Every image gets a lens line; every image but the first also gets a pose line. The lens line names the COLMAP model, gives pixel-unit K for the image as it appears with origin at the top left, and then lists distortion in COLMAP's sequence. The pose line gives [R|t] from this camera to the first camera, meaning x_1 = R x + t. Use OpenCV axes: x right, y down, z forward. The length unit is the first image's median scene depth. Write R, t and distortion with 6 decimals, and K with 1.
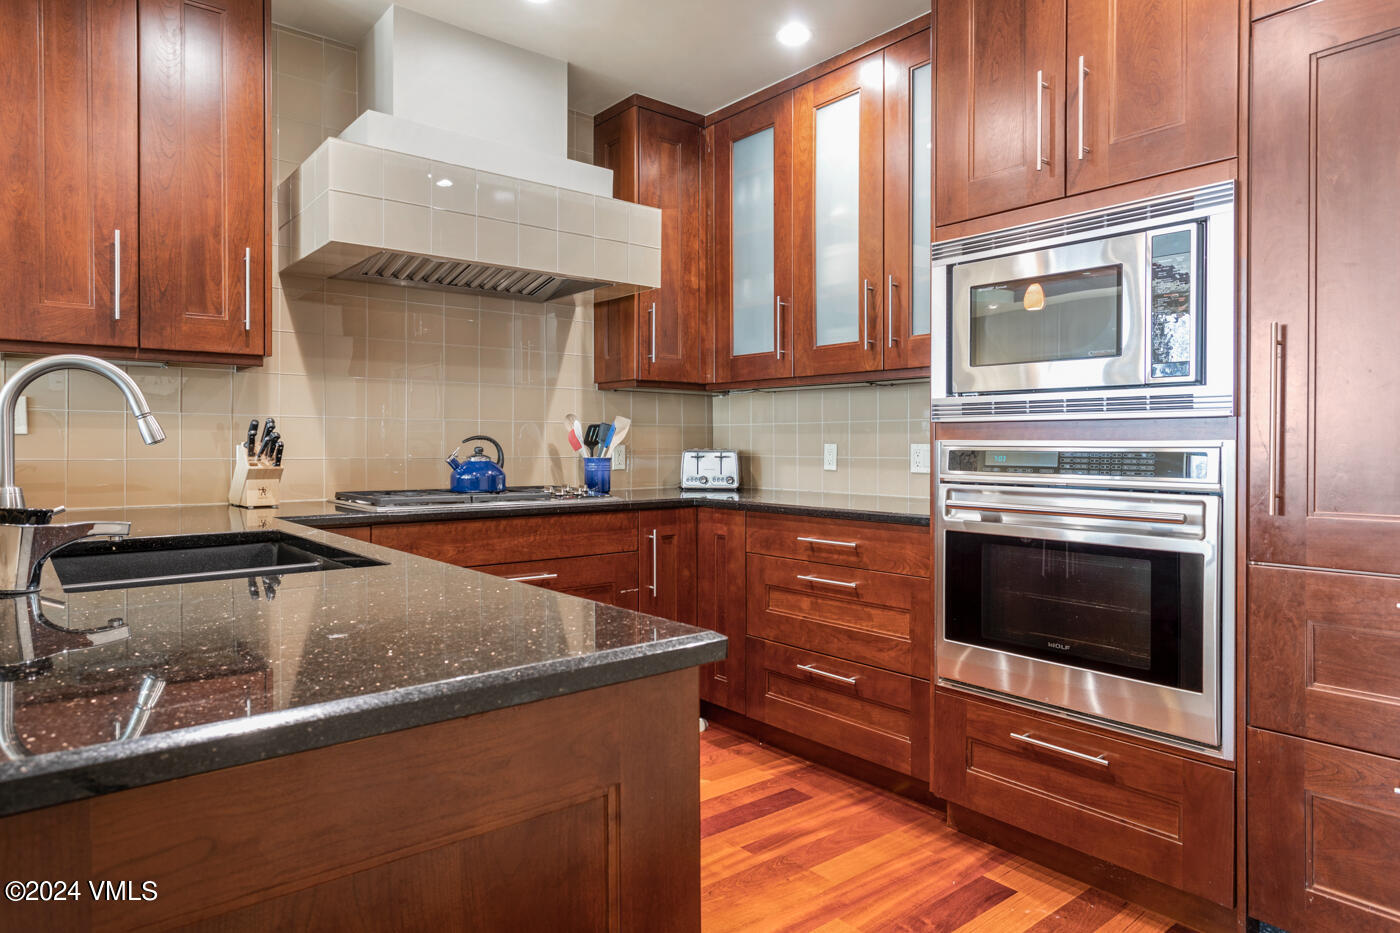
lens RADIAL K [[826.7, 0, 695.5], [0, 826.7, 453.0], [0, 0, 1]] dist [0.000862, -0.000704]
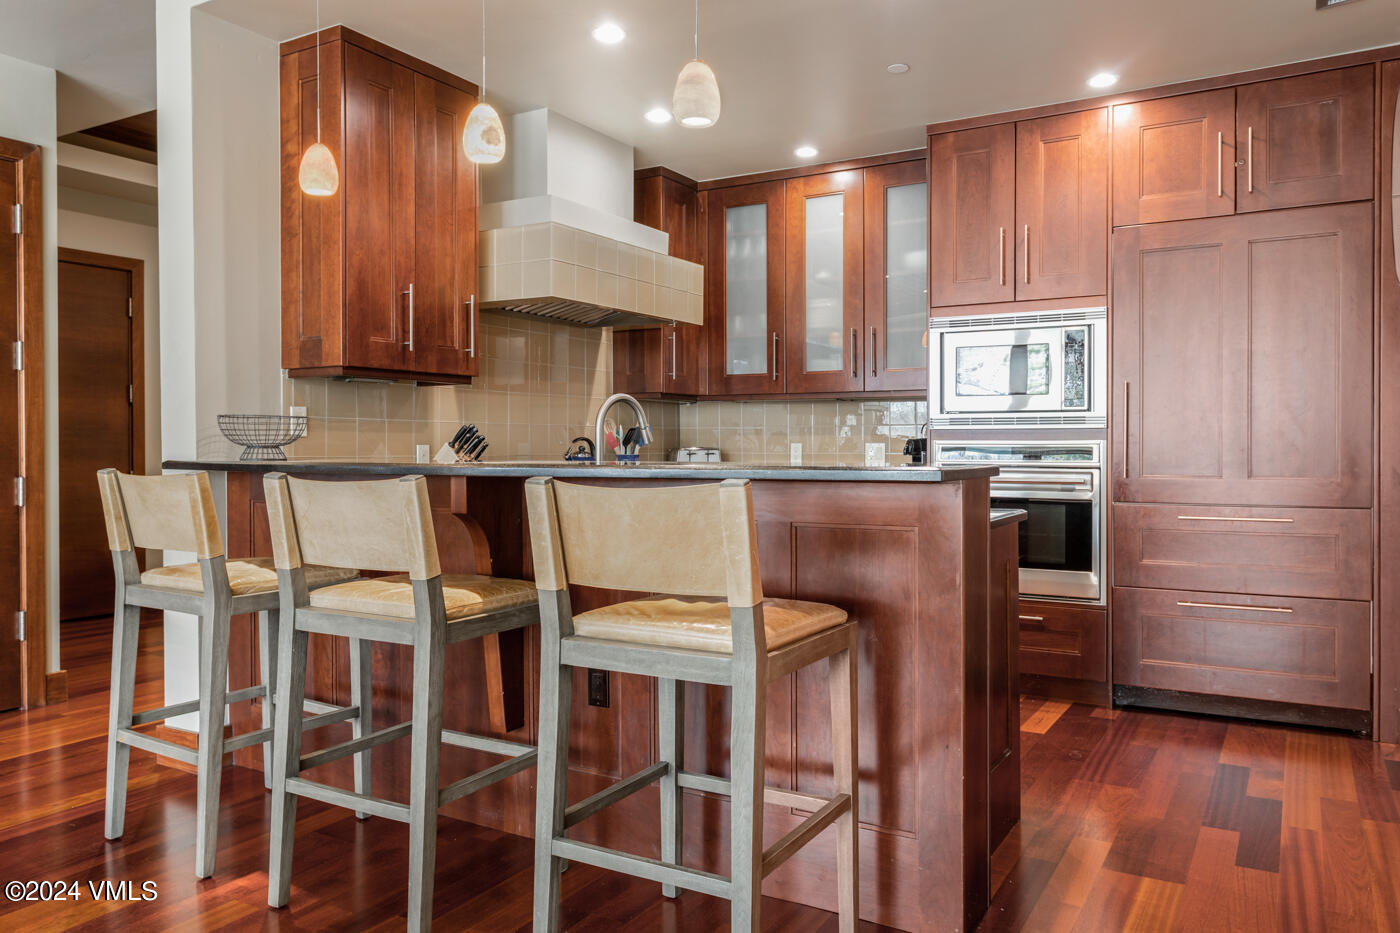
lens RADIAL K [[996.5, 0, 702.5], [0, 996.5, 460.5], [0, 0, 1]] dist [-0.005476, -0.000752]
pose [[0.934754, -0.009429, 0.355169, -0.631479], [0.007203, 0.999945, 0.007589, 0.004164], [-0.355221, -0.004536, 0.934771, -0.503877]]
